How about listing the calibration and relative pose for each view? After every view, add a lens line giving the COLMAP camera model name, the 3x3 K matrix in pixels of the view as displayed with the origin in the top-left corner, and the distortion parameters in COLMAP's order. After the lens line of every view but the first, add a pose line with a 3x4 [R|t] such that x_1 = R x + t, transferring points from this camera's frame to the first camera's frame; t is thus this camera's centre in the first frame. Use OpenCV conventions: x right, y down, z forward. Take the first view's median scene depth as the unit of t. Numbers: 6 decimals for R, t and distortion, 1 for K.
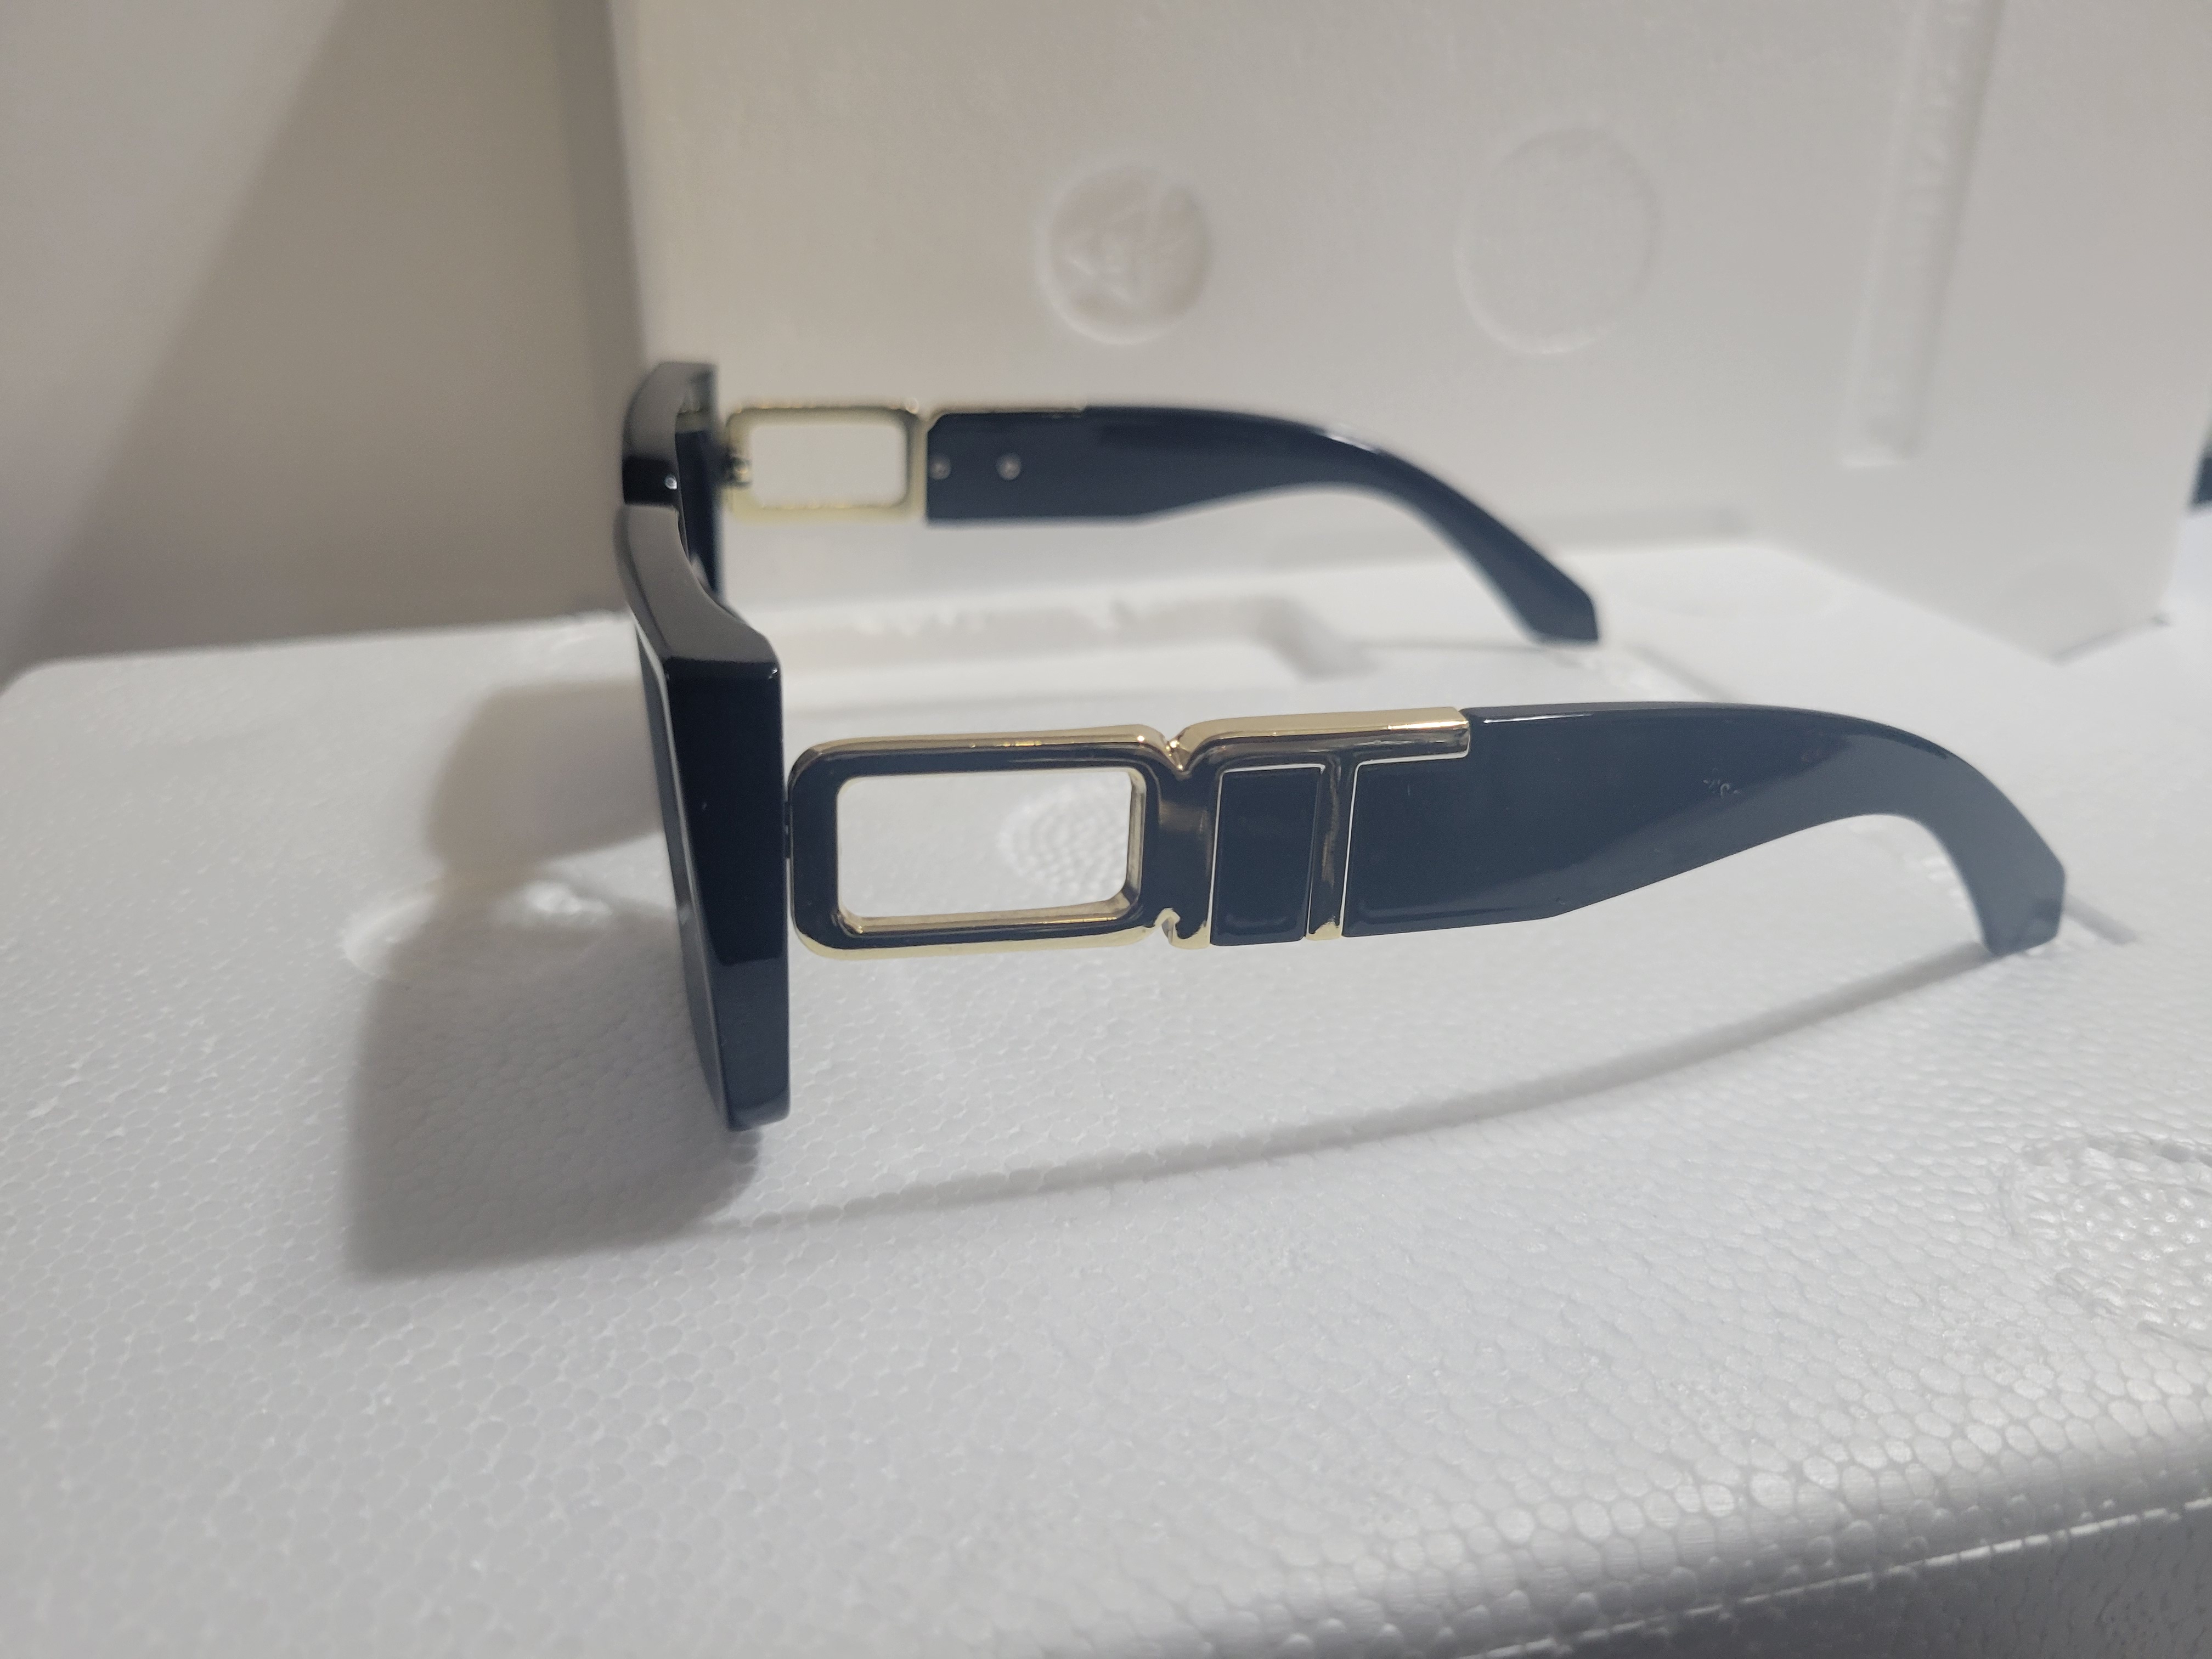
lens RADIAL K [[1787.5, 0, 1125.9], [0, 1787.5, 860.4], [0, 0, 1]] dist [-0.026357, -0.005854]
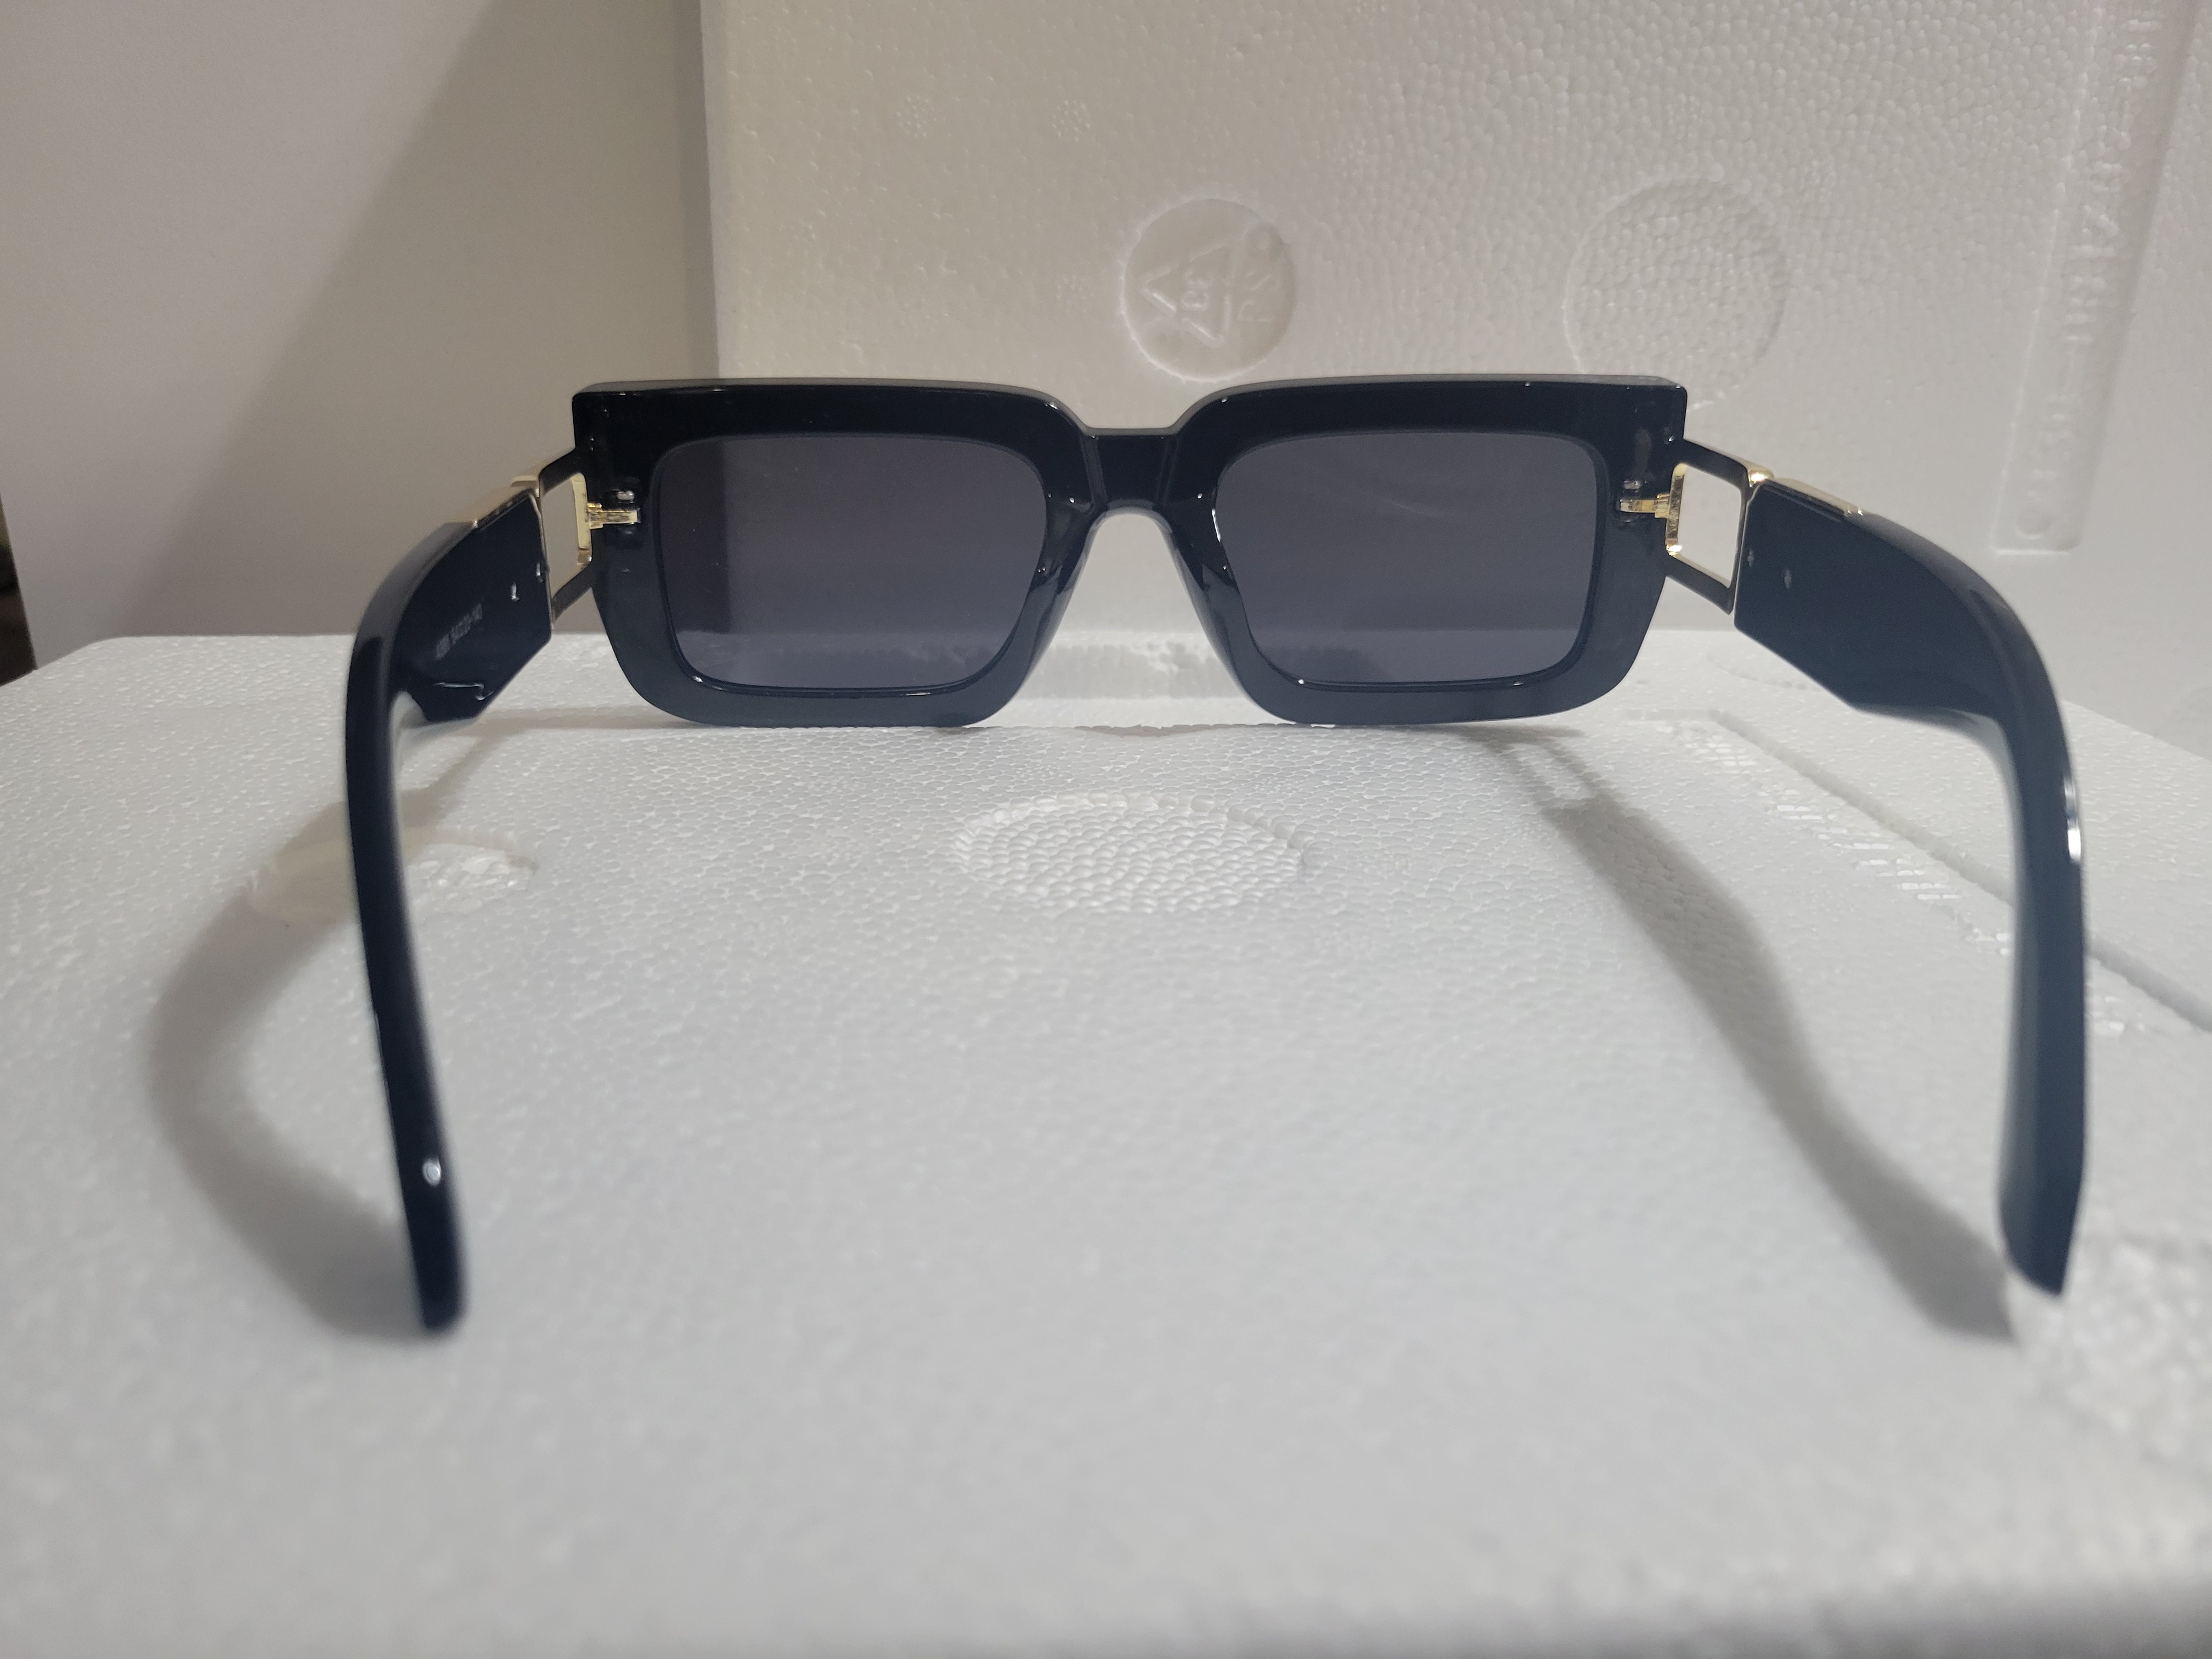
lens RADIAL K [[1776.5, 0, 1106.0], [0, 1776.5, 829.5], [0, 0, 1]] dist [0.008306, -0.044521]
pose [[0.989949, 0.067586, -0.124229, 0.201389], [-0.078850, 0.992985, -0.088113, 0.096390], [0.117402, 0.097022, 0.988334, 0.147097]]
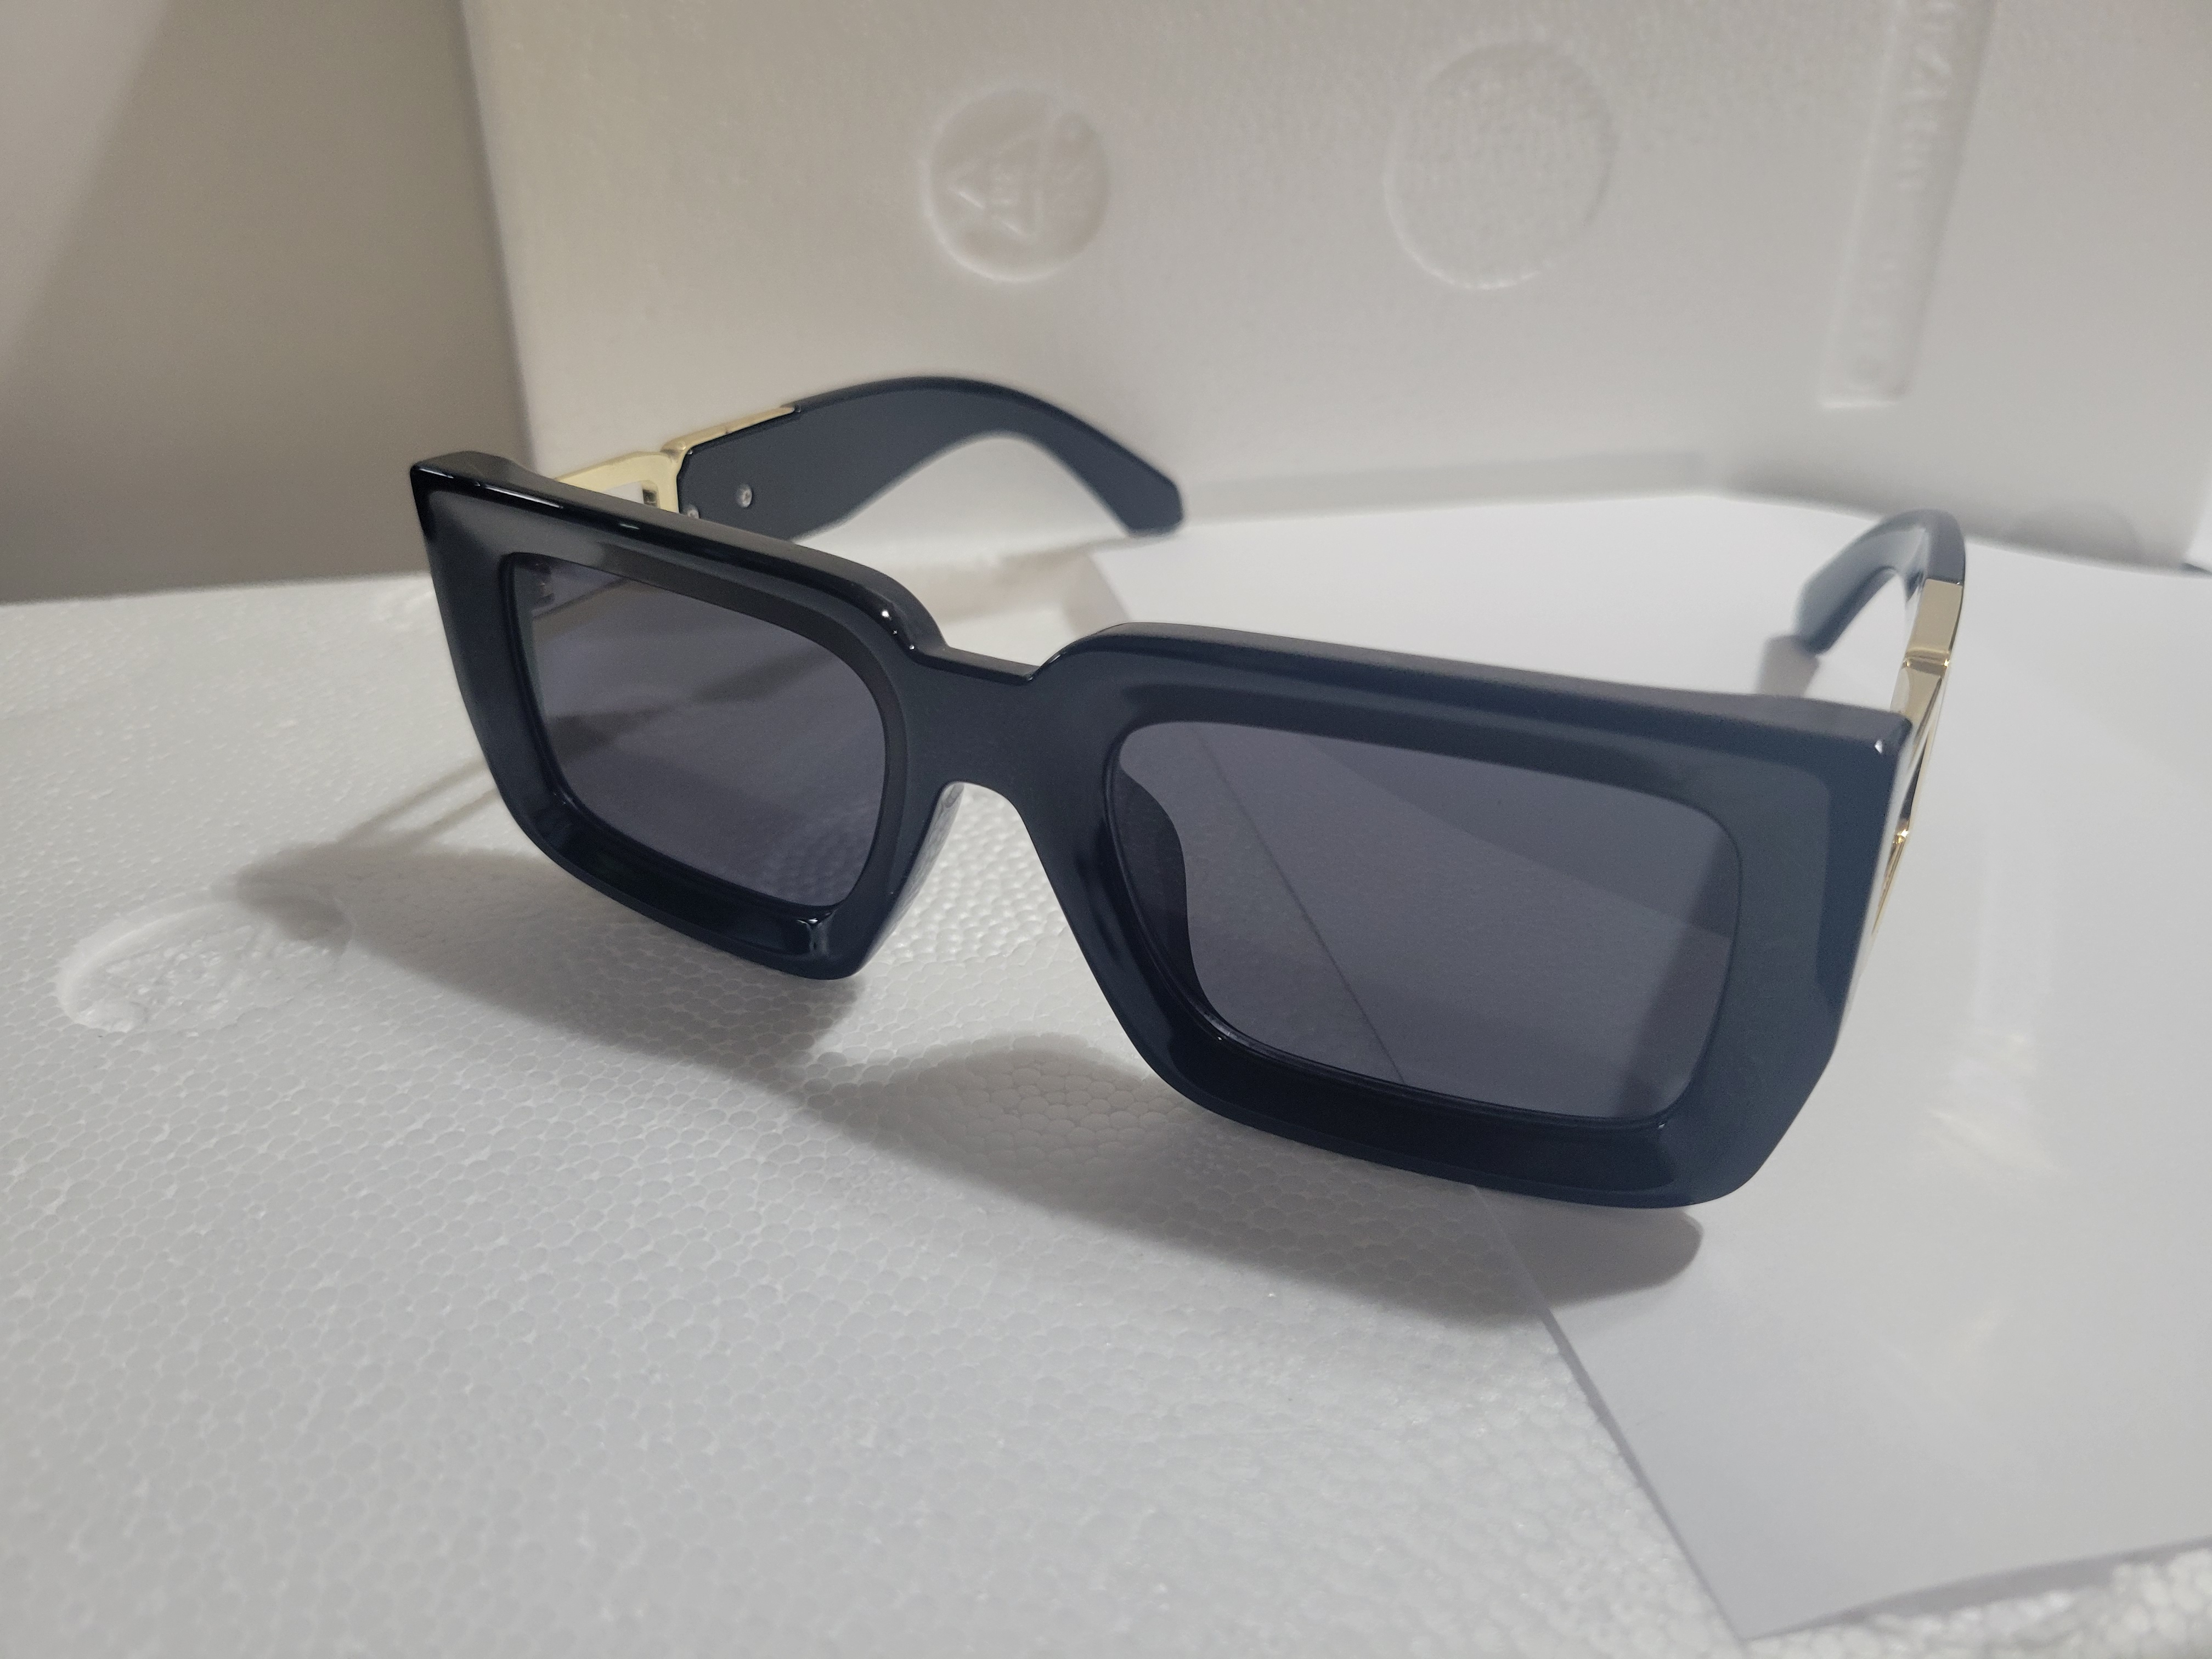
lens RADIAL K [[1801.8, 0, 1110.3], [0, 1801.8, 825.1], [0, 0, 1]] dist [-0.020659, -0.009434]
pose [[0.997375, 0.029750, -0.066017, 0.285031], [-0.025153, 0.997272, 0.069403, -0.173342], [0.067902, -0.067560, 0.995402, 0.106029]]
